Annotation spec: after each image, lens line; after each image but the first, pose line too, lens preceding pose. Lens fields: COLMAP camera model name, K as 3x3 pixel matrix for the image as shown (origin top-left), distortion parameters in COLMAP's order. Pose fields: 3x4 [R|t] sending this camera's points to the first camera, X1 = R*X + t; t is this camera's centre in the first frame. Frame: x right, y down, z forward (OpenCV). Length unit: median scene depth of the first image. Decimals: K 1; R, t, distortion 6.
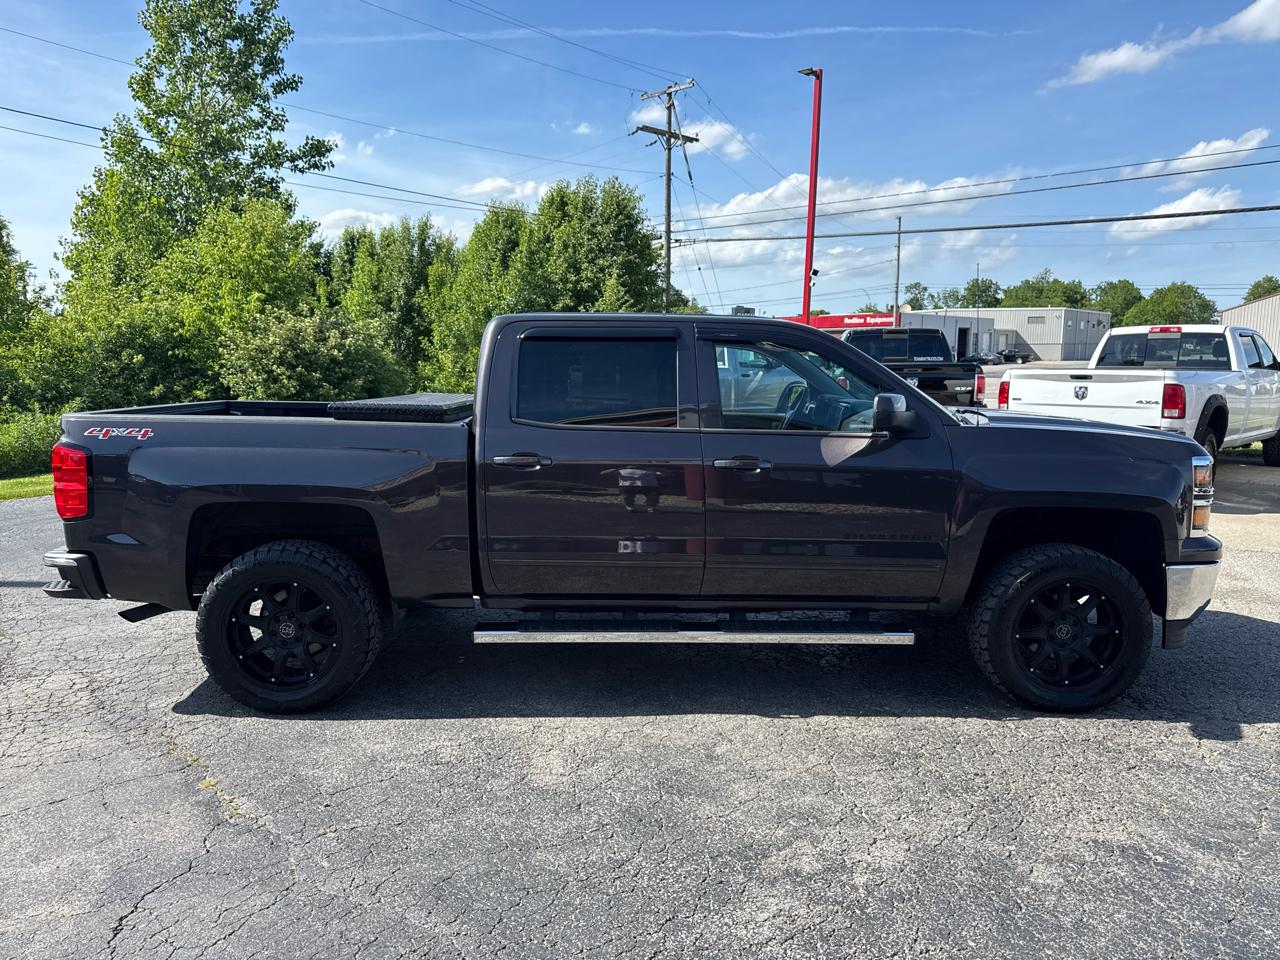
lens RADIAL K [[918.7, 0, 640.0], [0, 918.7, 480.0], [0, 0, 1]] dist [0.006203, -0.044212]
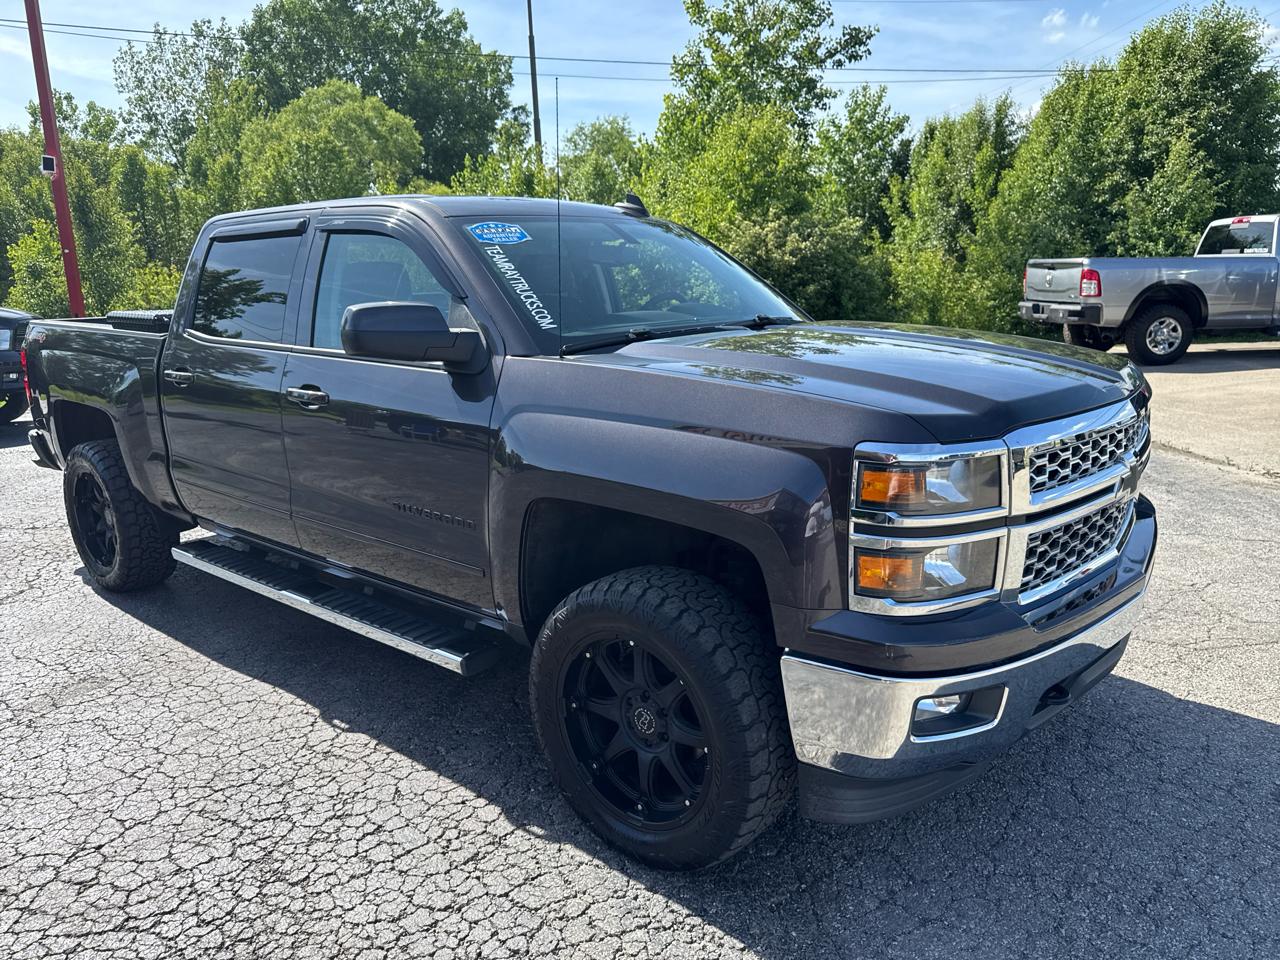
lens RADIAL K [[906.0, 0, 635.4], [0, 906.0, 477.5], [0, 0, 1]] dist [0.031338, -0.037823]
pose [[0.746106, 0.119862, -0.654949, 0.156066], [-0.051702, 0.991122, 0.122487, -0.011037], [0.663817, -0.057526, 0.745680, 0.110219]]
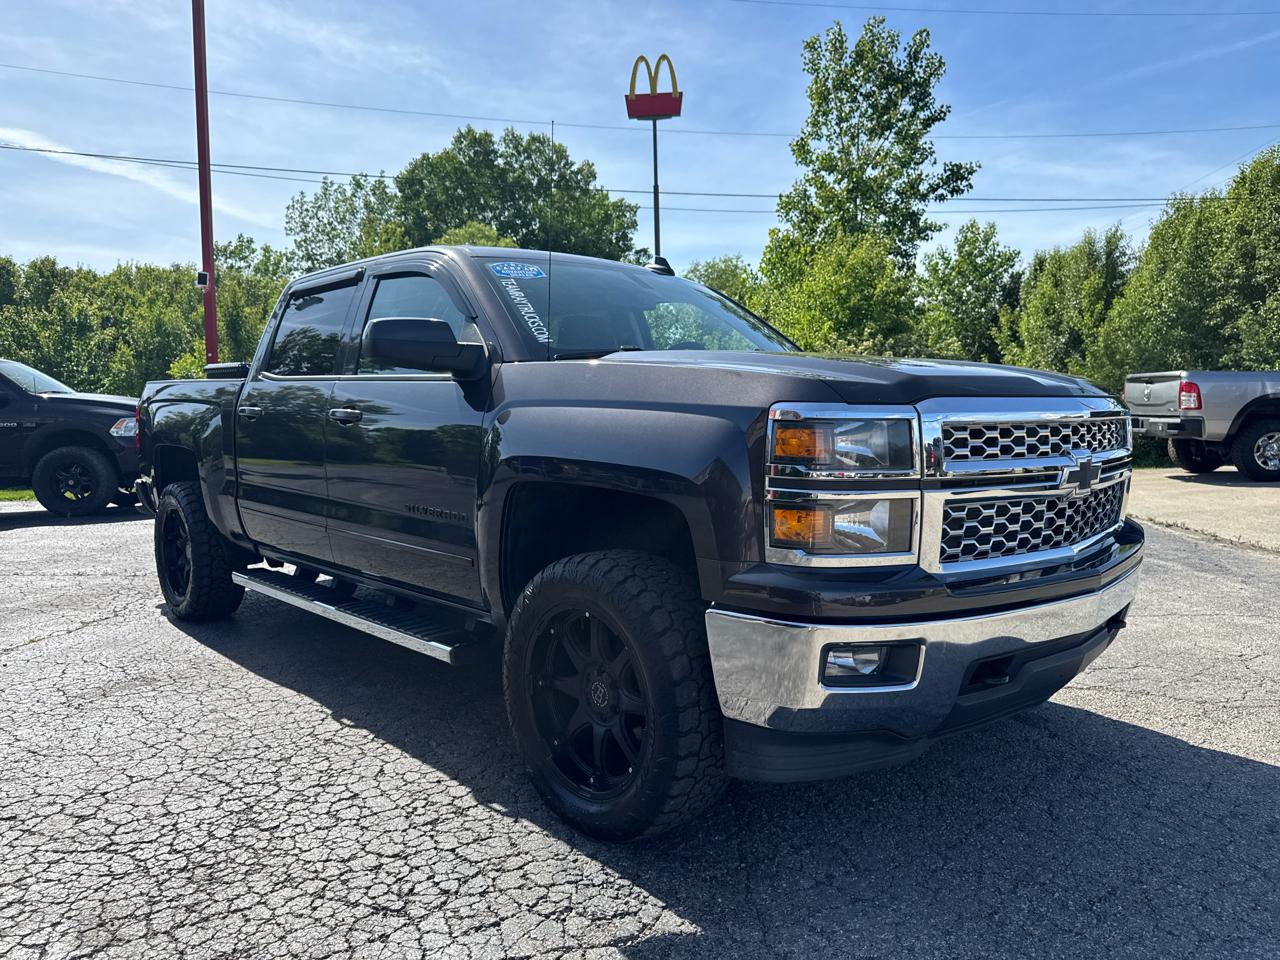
lens RADIAL K [[906.7, 0, 646.5], [0, 906.7, 480.5], [0, 0, 1]] dist [0.037847, -0.048436]
pose [[0.663195, 0.044521, -0.747121, 0.177028], [-0.079040, 0.996813, -0.010762, 0.005532], [0.744261, 0.066190, 0.664601, 0.117604]]
